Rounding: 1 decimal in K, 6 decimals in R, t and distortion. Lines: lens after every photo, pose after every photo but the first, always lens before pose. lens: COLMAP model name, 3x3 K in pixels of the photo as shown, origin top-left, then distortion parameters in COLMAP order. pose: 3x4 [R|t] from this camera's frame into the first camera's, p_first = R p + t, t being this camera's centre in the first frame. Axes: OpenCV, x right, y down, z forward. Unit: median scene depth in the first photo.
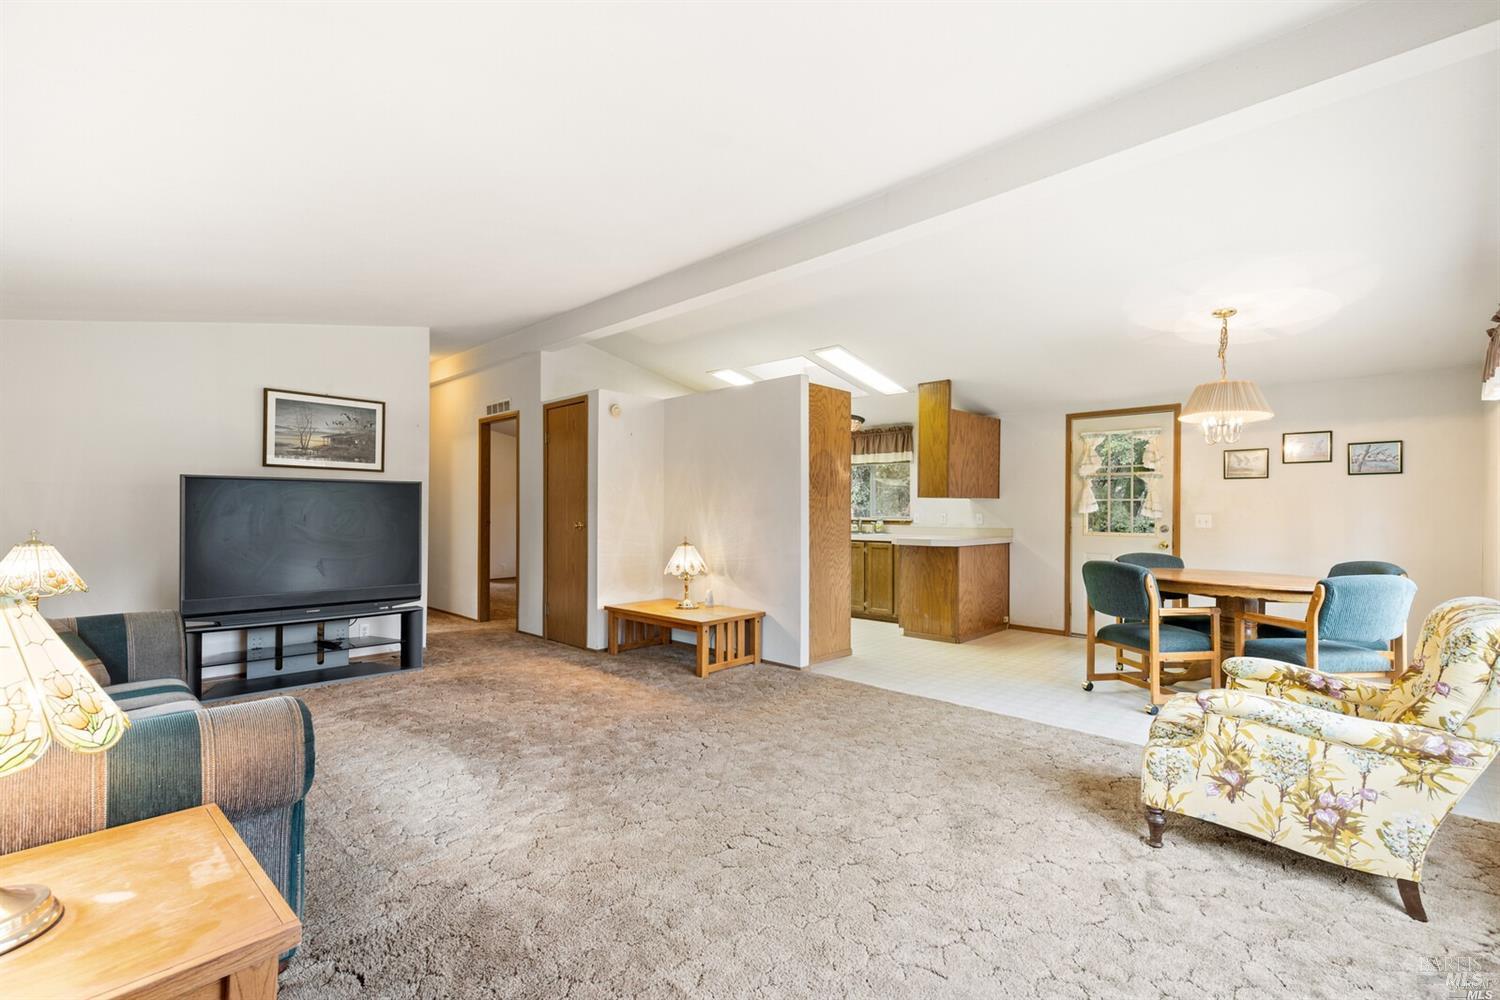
lens RADIAL K [[664.2, 0, 757.0], [0, 664.2, 503.6], [0, 0, 1]] dist [0.014436, -0.004461]
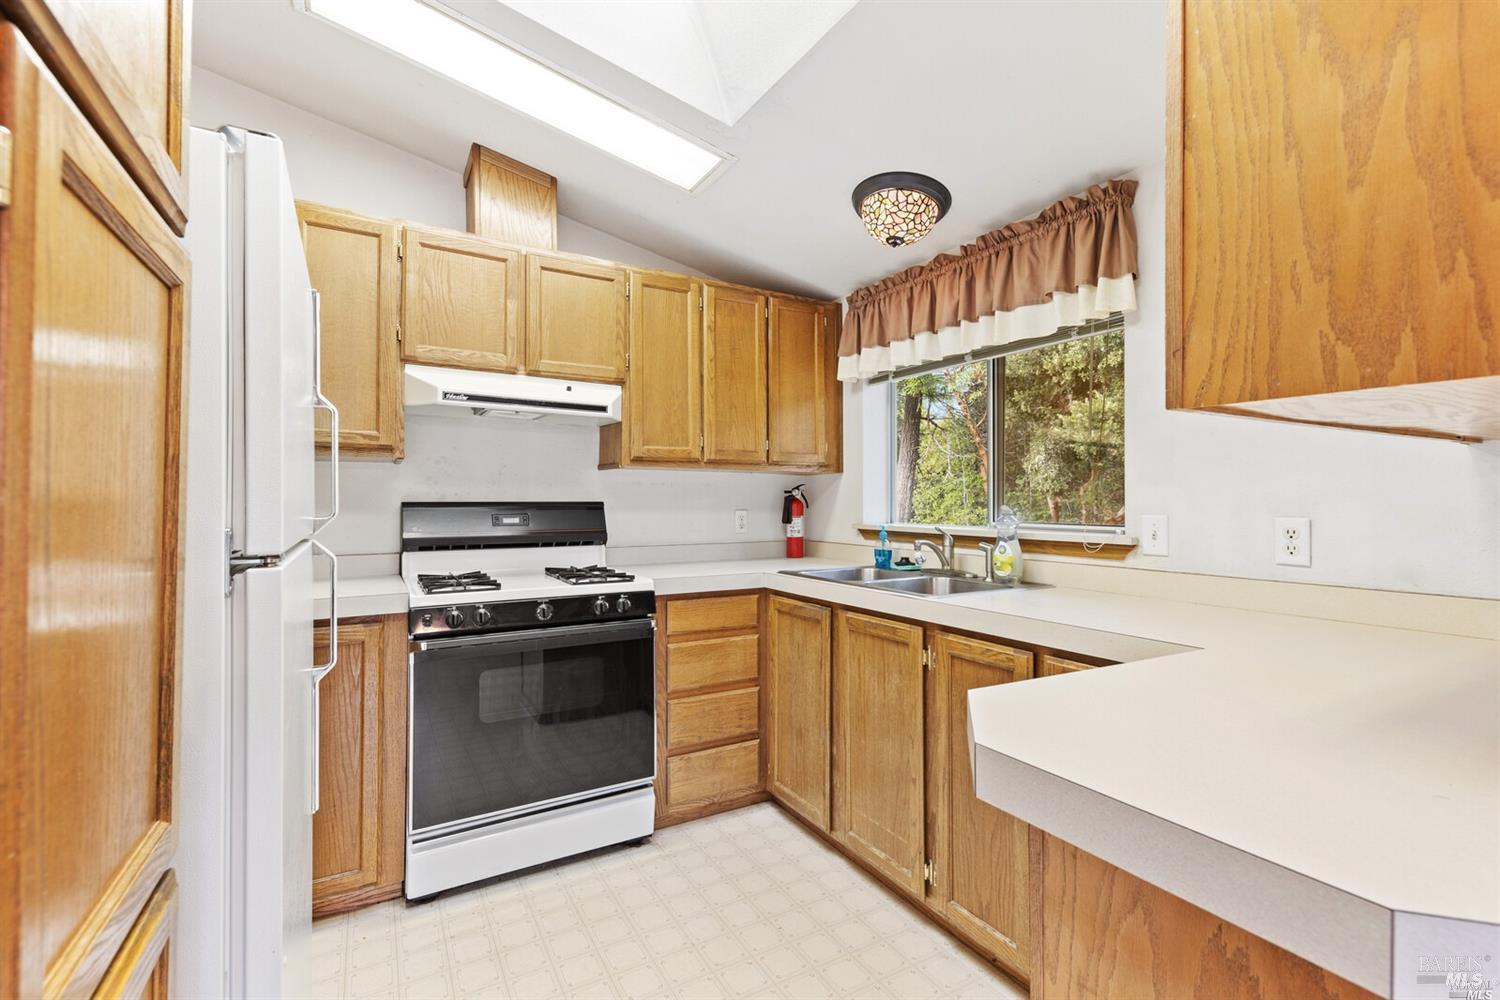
lens RADIAL K [[664.2, 0, 736.2], [0, 664.2, 497.6], [0, 0, 1]] dist [0.014436, -0.004461]
pose [[0.950605, -0.007465, -0.310314, 0.164597], [0.007721, 0.999970, -0.000403, 0.007127], [0.310308, -0.002012, 0.950634, 0.697924]]
